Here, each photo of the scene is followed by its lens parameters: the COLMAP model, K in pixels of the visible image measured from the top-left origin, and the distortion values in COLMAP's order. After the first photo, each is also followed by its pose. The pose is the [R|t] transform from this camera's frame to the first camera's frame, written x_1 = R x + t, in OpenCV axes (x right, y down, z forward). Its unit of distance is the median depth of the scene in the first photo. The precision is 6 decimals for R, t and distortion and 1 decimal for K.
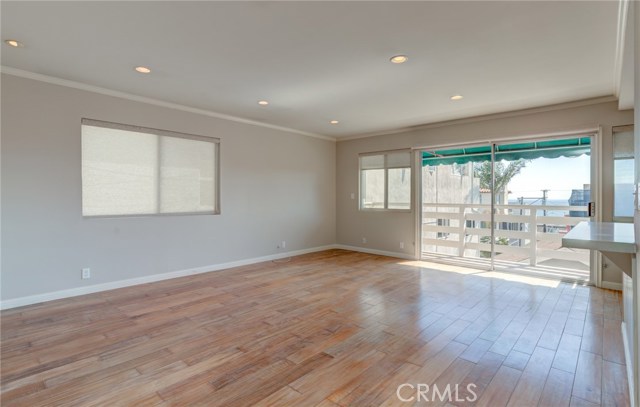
lens RADIAL K [[317.4, 0, 315.9], [0, 317.4, 199.9], [0, 0, 1]] dist [-0.011996, -0.000888]
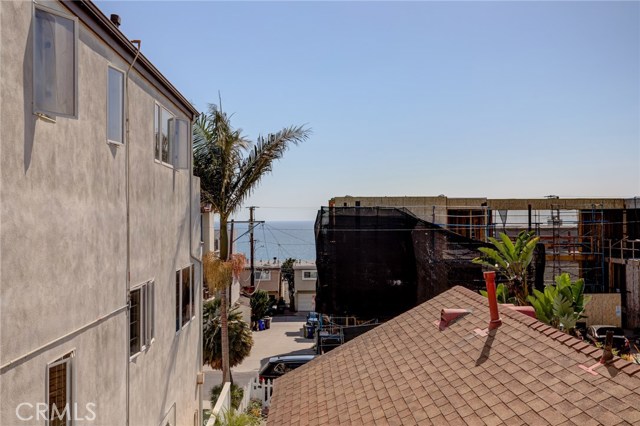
lens RADIAL K [[614.9, 0, 306.9], [0, 614.9, 209.7], [0, 0, 1]] dist [0.053497, 0.000000]
pose [[0.720511, 0.002985, 0.693437, 0.239351], [0.013771, 0.999732, -0.018612, -0.037800], [-0.693307, 0.022959, 0.720277, 1.215374]]
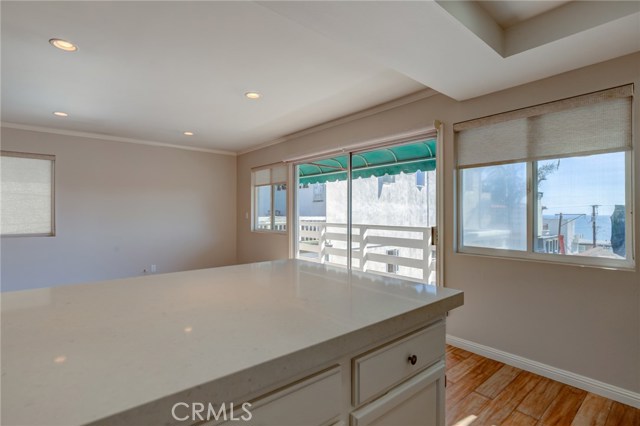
lens RADIAL K [[313.7, 0, 317.2], [0, 313.7, 214.0], [0, 0, 1]] dist [-0.010323, -0.001065]
pose [[0.991653, -0.000726, -0.128933, 0.502461], [-0.000043, 0.999982, -0.005960, -0.012575], [0.128935, 0.005916, 0.991635, 0.164218]]
